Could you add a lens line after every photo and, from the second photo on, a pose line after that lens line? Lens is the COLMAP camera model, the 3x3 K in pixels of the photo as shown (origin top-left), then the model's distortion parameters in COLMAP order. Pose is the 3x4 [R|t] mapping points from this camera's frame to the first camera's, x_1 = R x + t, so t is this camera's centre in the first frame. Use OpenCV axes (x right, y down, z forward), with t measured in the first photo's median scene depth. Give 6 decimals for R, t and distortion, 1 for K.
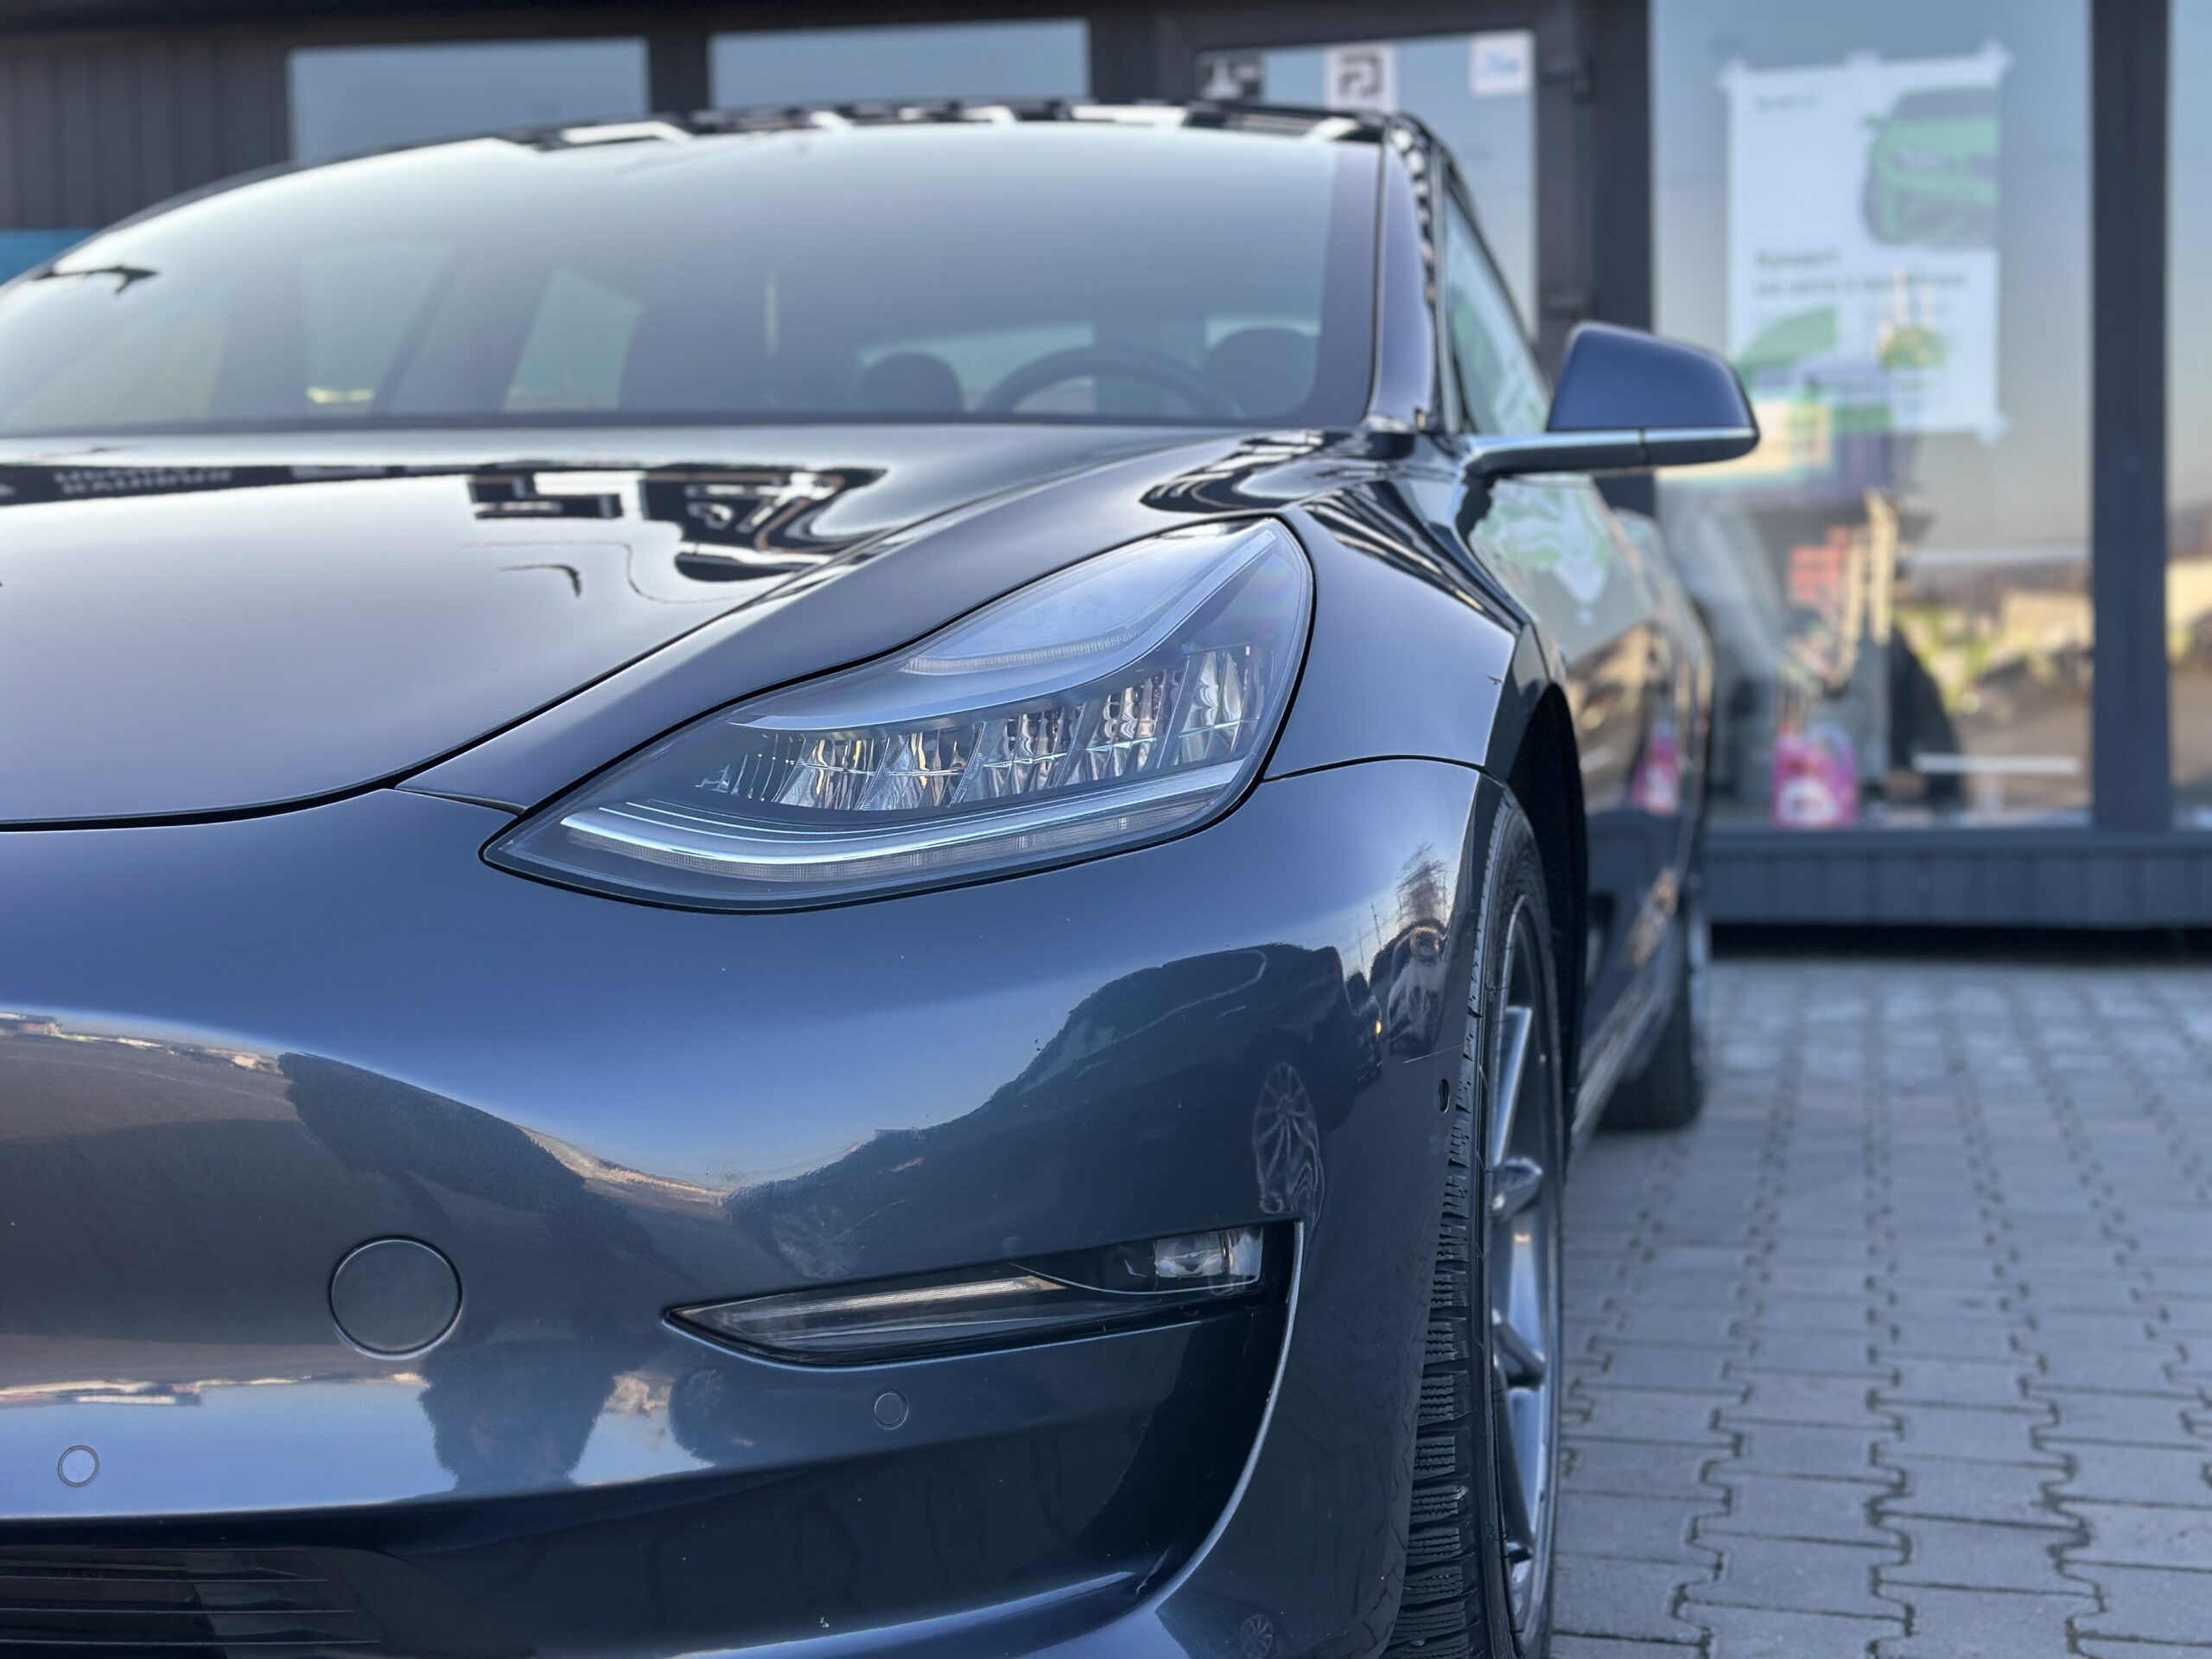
lens RADIAL K [[3037.8, 0, 1106.0], [0, 3037.8, 829.5], [0, 0, 1]] dist [0.148214, -0.054413]
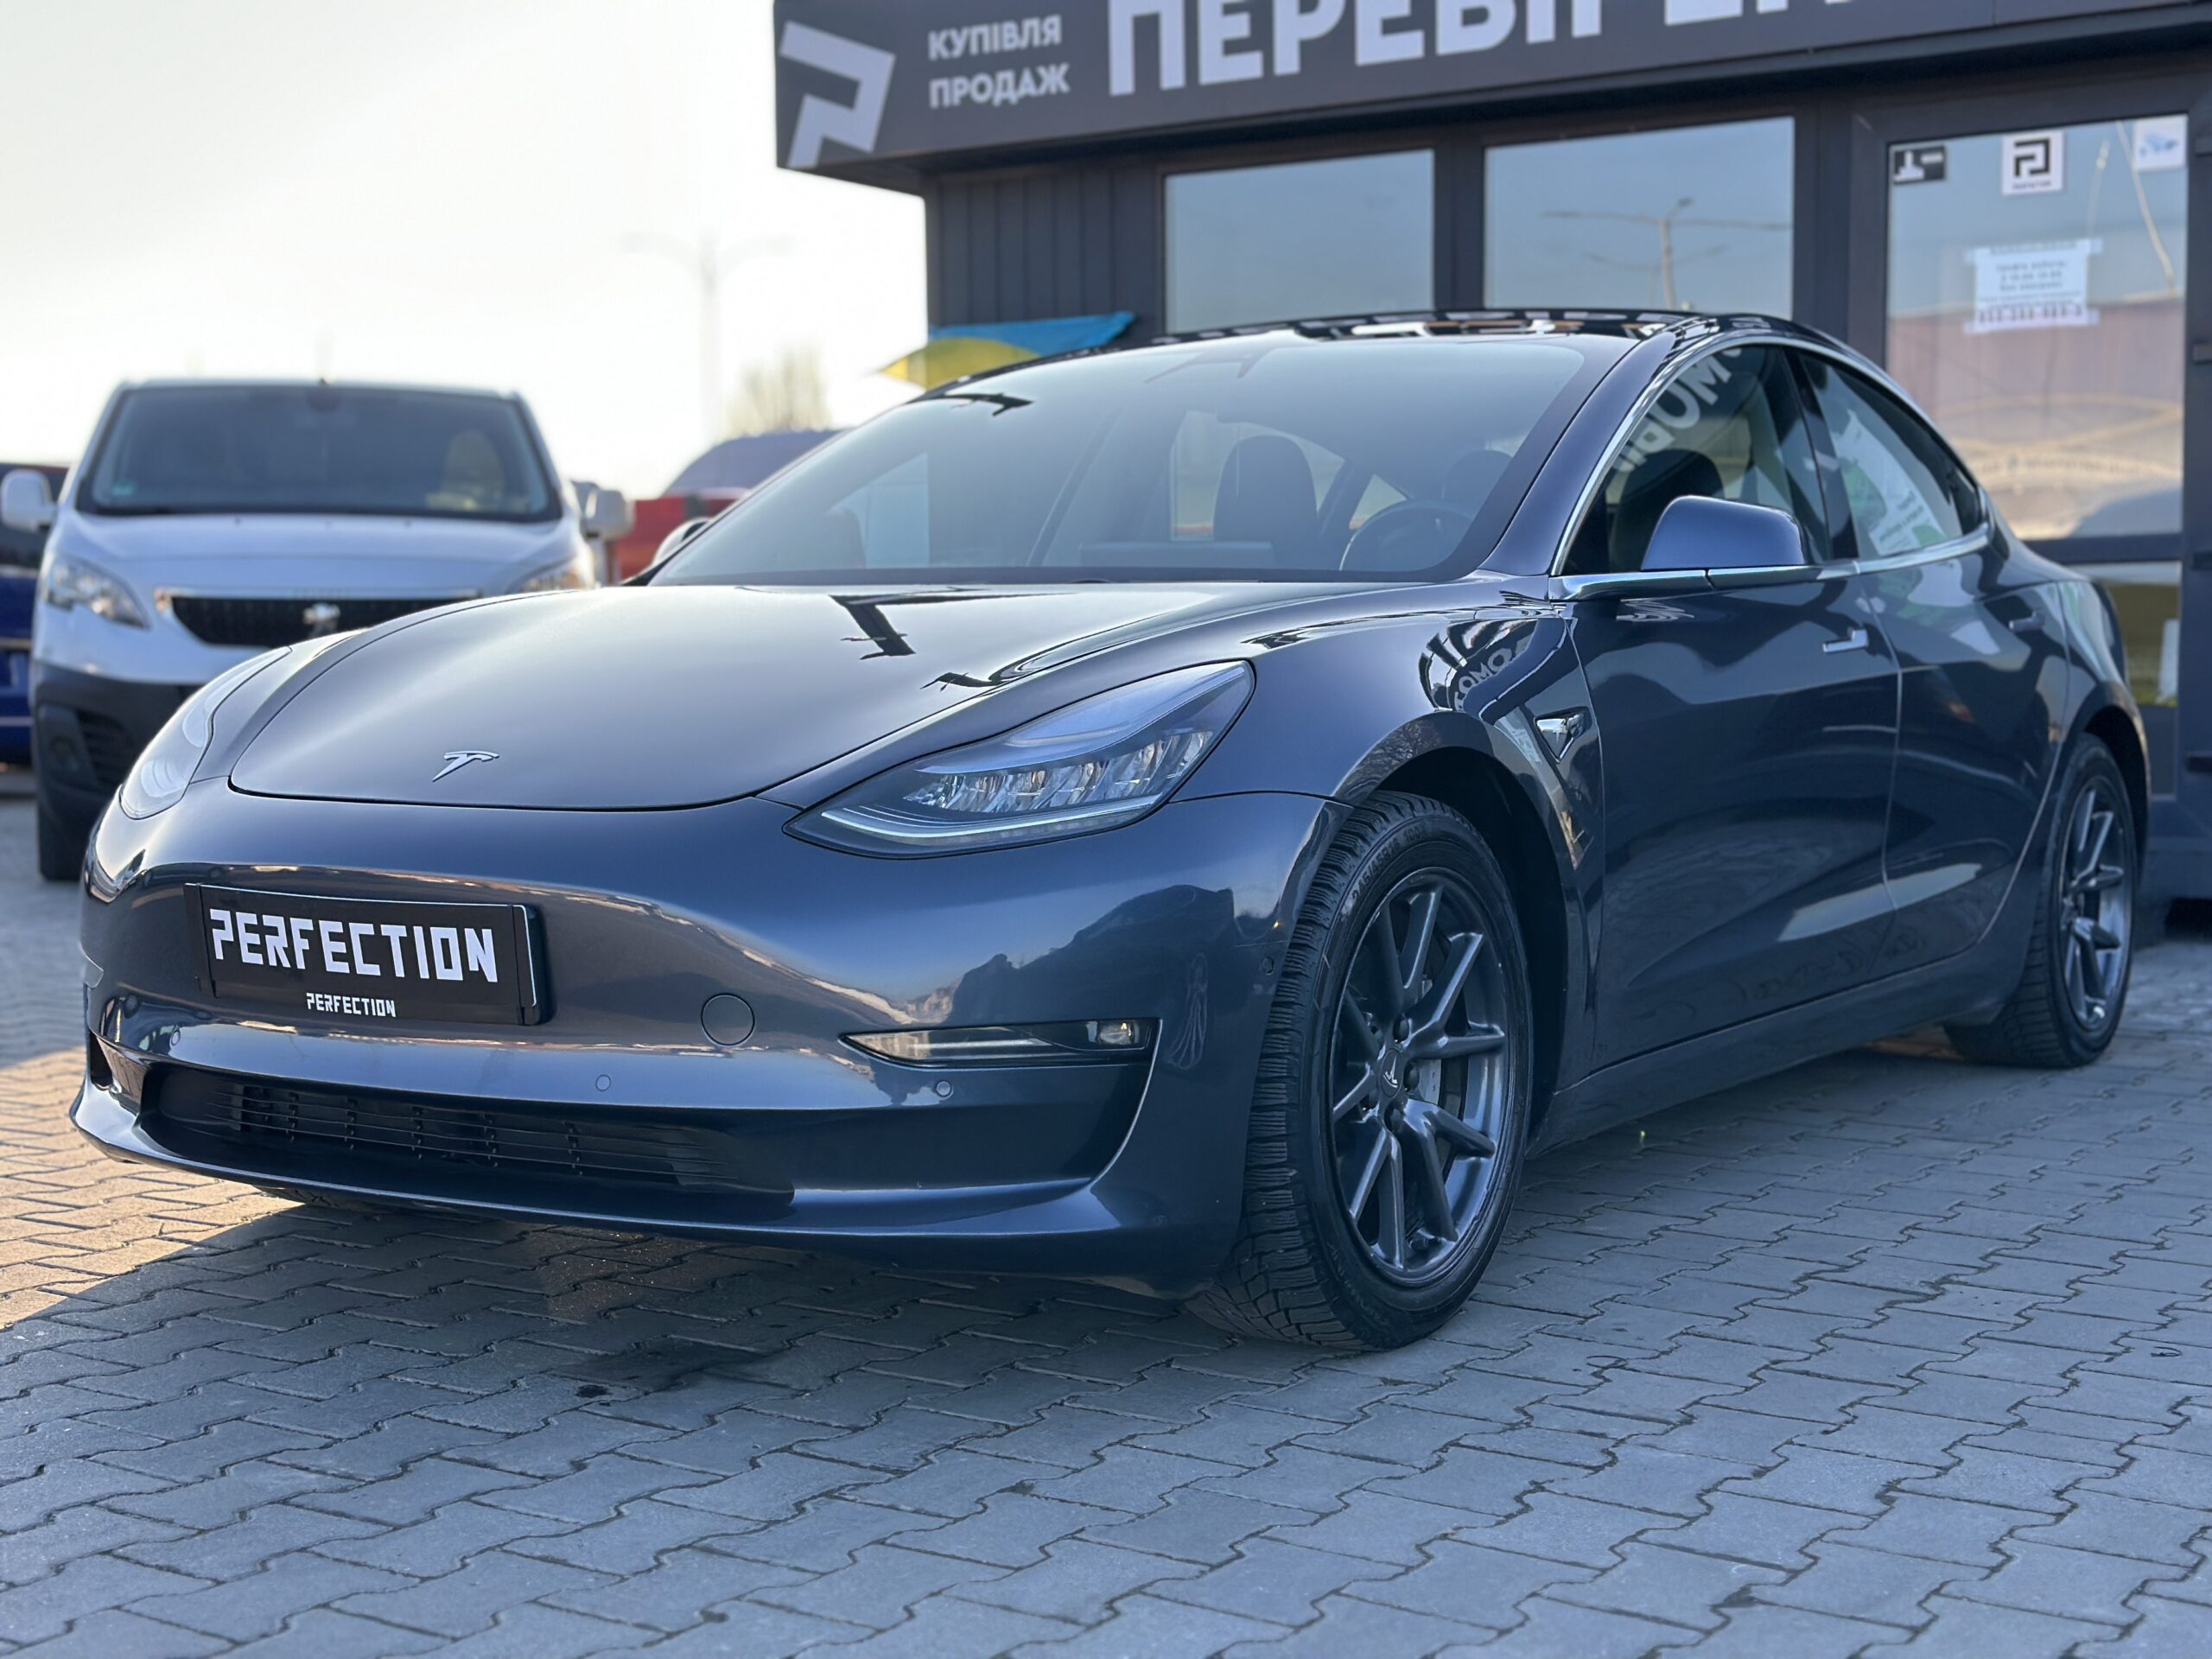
lens RADIAL K [[3037.8, 0, 1106.0], [0, 3037.8, 829.5], [0, 0, 1]] dist [0.148214, -0.054413]
pose [[0.944027, 0.032112, -0.328301, 0.645753], [-0.028371, 0.999466, 0.016180, -0.029083], [0.328645, -0.005960, 0.944435, -0.878184]]
